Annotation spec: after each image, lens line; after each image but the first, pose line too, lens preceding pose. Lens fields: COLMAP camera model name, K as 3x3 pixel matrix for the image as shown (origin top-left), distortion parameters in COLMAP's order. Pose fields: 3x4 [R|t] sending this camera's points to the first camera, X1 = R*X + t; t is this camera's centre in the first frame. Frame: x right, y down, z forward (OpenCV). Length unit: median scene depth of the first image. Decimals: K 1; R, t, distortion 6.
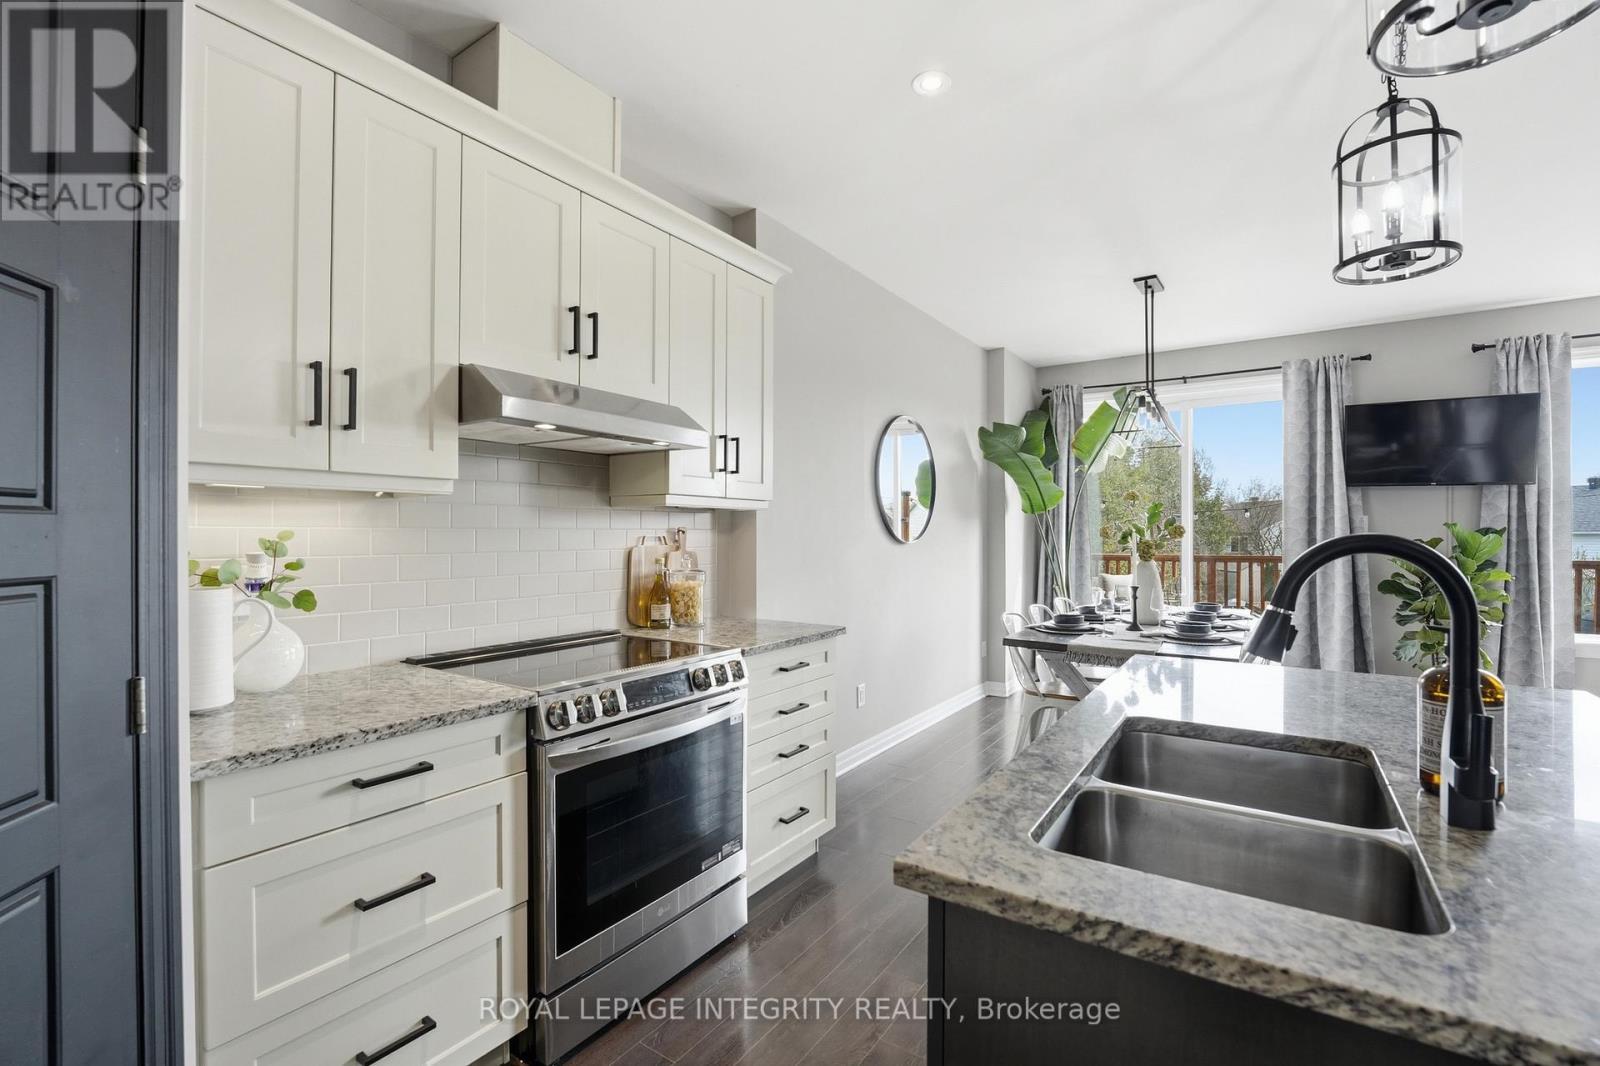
lens RADIAL K [[710.2, 0, 791.0], [0, 710.2, 533.3], [0, 0, 1]] dist [-0.002534, 0.000047]
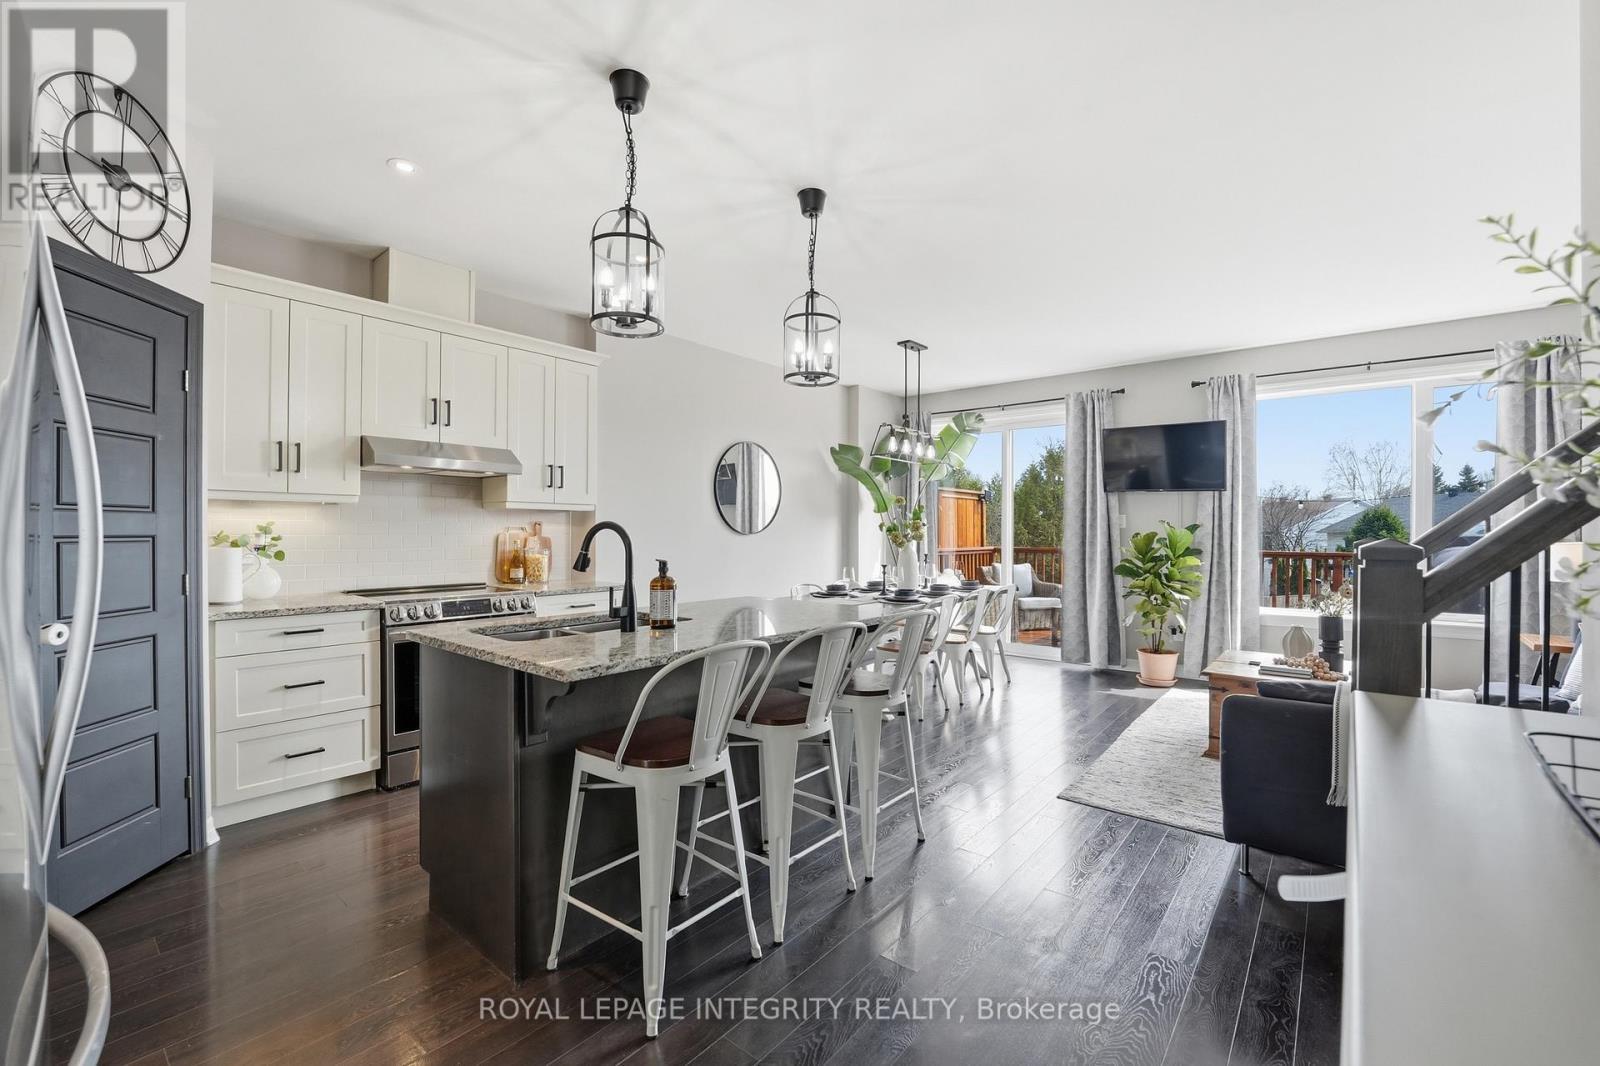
lens RADIAL K [[688.0, 0, 792.5], [0, 688.0, 533.7], [0, 0, 1]] dist [-0.003763, -0.000604]
pose [[0.995036, 0.004657, -0.099406, 0.622475], [-0.004282, 0.999983, 0.003983, 0.011200], [0.099423, -0.003537, 0.995039, -0.520732]]
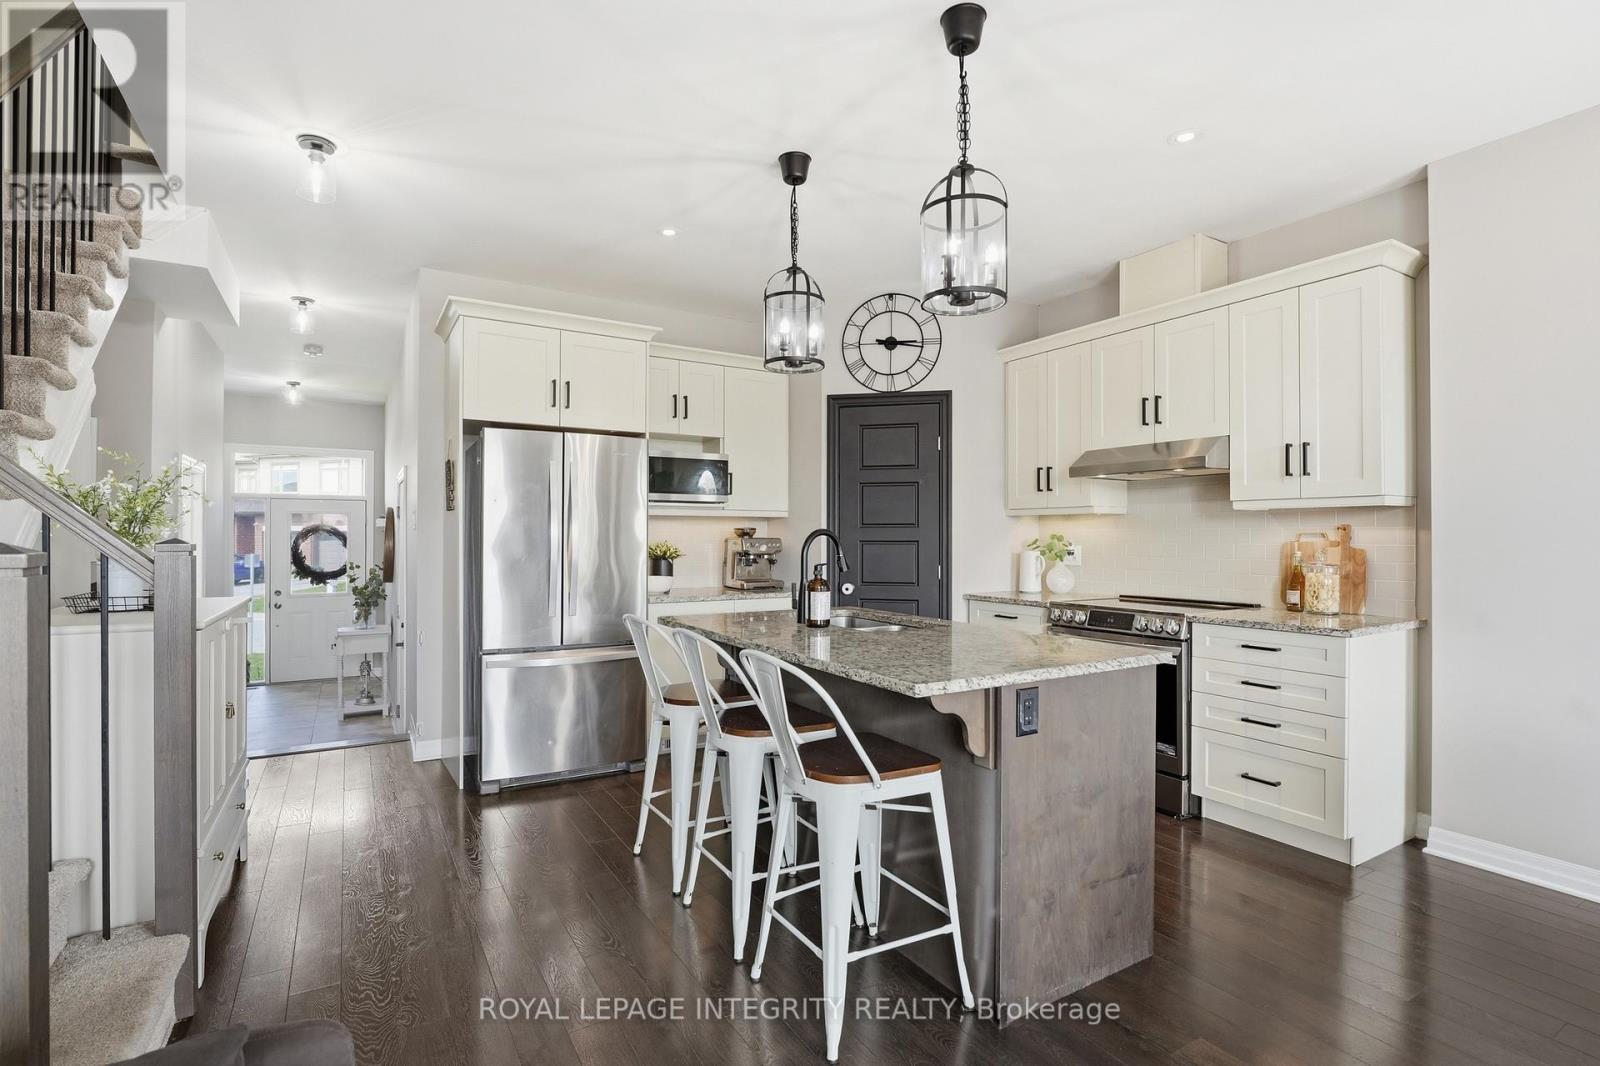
lens RADIAL K [[754.6, 0, 800.0], [0, 754.6, 533.0], [0, 0, 1]] dist [-0.004072, -0.000422]
pose [[-0.414820, -0.005564, -0.909886, 1.346232], [0.000105, 0.999981, -0.006163, 0.012320], [0.909903, -0.002652, -0.414812, 0.800769]]
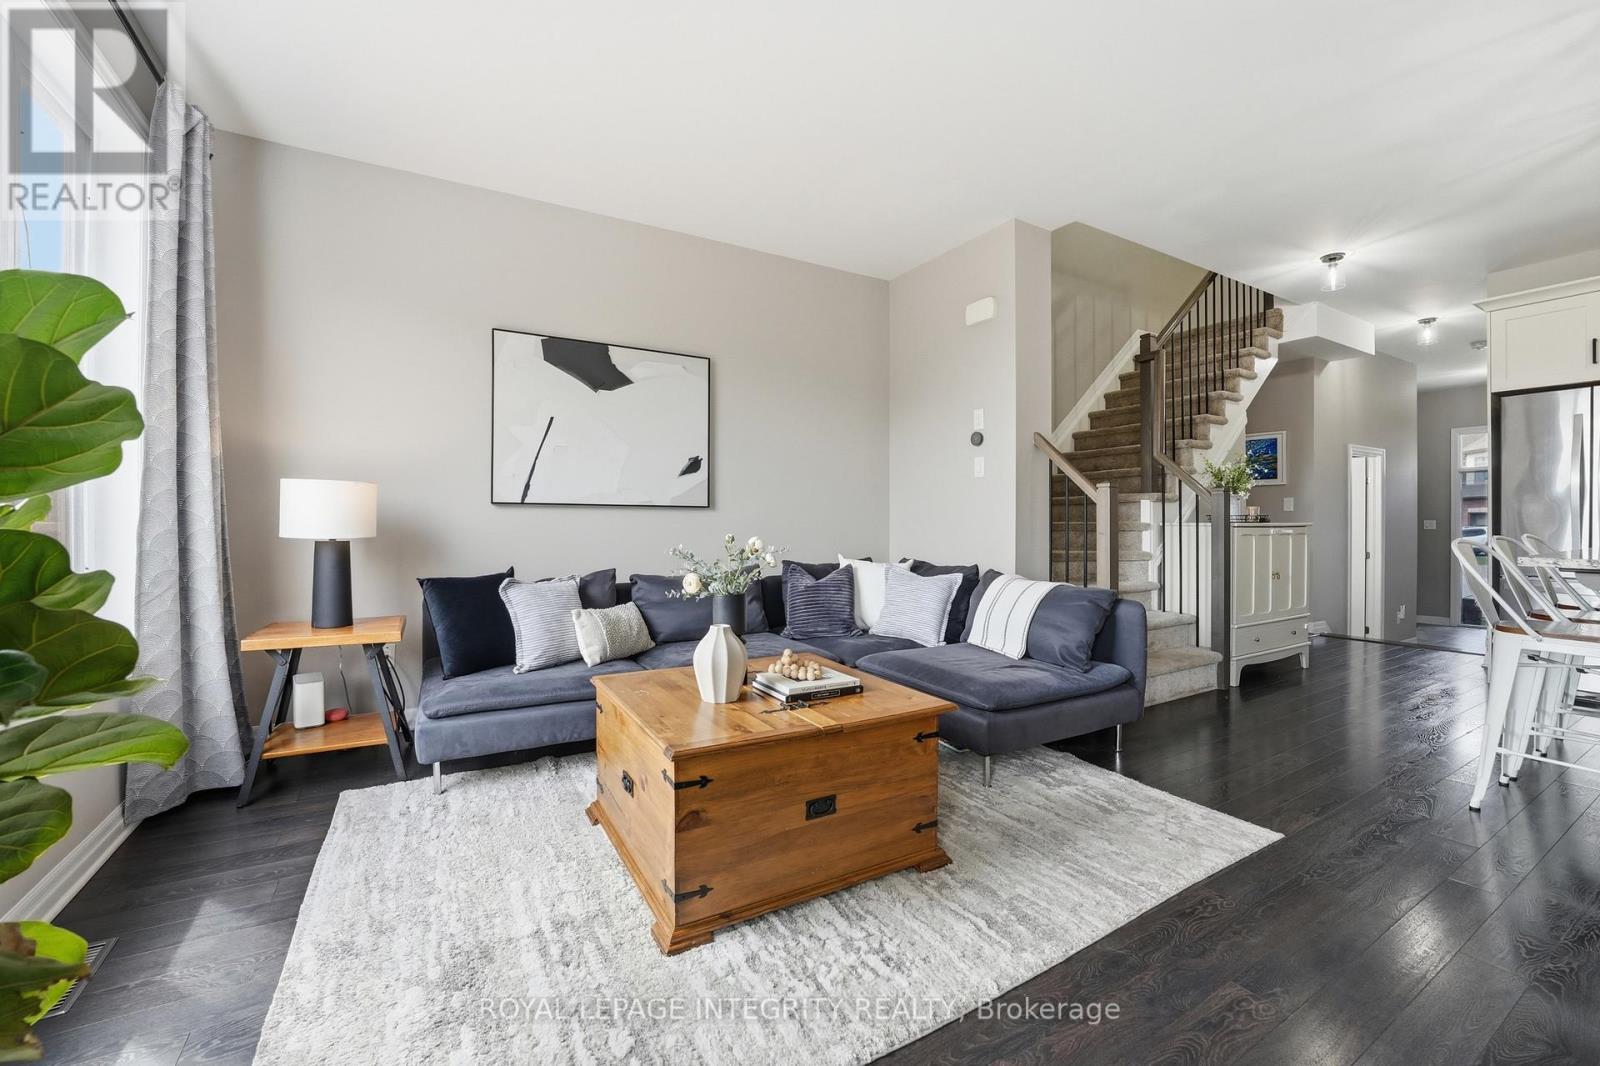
lens RADIAL K [[667.3, 0, 797.5], [0, 667.3, 520.7], [0, 0, 1]] dist [-0.001387, -0.000158]
pose [[-0.907995, 0.001998, 0.418976, 1.170019], [0.002537, 0.999997, 0.000731, 0.087256], [-0.418973, 0.001727, -0.907997, 1.736662]]
